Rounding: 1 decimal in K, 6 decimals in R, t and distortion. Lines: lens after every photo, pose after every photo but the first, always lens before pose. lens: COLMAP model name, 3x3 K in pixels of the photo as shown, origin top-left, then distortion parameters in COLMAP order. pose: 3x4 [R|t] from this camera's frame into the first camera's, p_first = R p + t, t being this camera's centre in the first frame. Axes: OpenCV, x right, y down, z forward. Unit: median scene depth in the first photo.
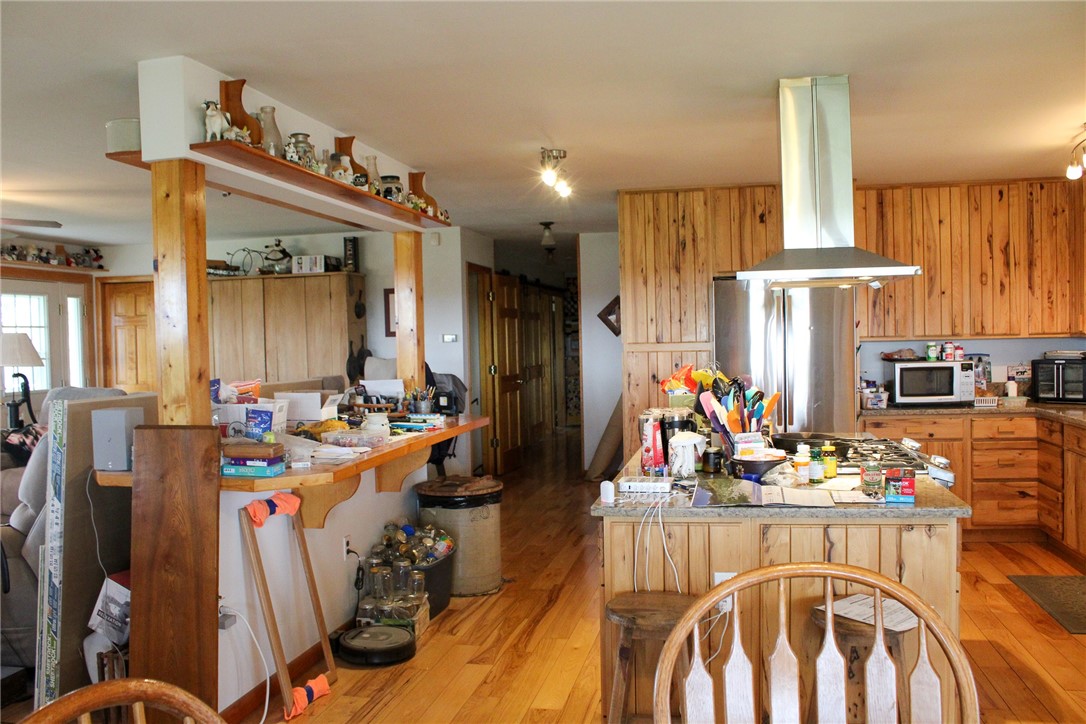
lens RADIAL K [[921.7, 0, 544.0], [0, 921.7, 362.1], [0, 0, 1]] dist [-0.121486, 0.023456]
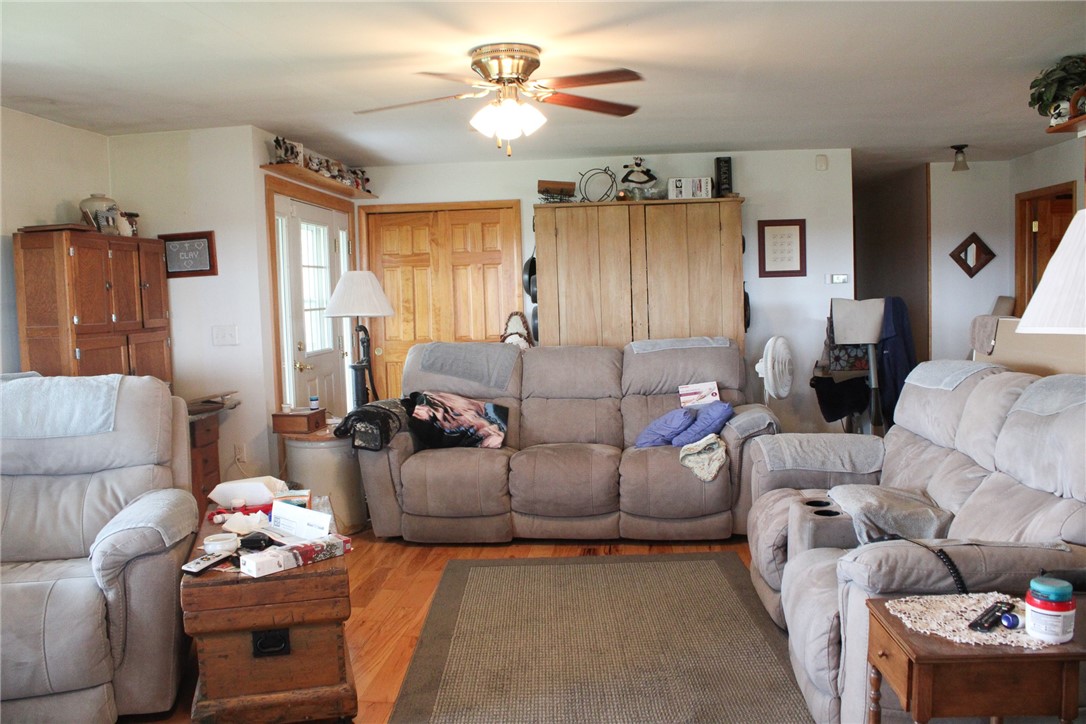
lens RADIAL K [[921.7, 0, 541.7], [0, 921.7, 363.6], [0, 0, 1]] dist [-0.121486, 0.023456]
pose [[0.993232, -0.018785, 0.114620, -0.477436], [0.013281, 0.998730, 0.048595, 0.008201], [-0.115387, -0.046744, 0.992220, 0.189282]]
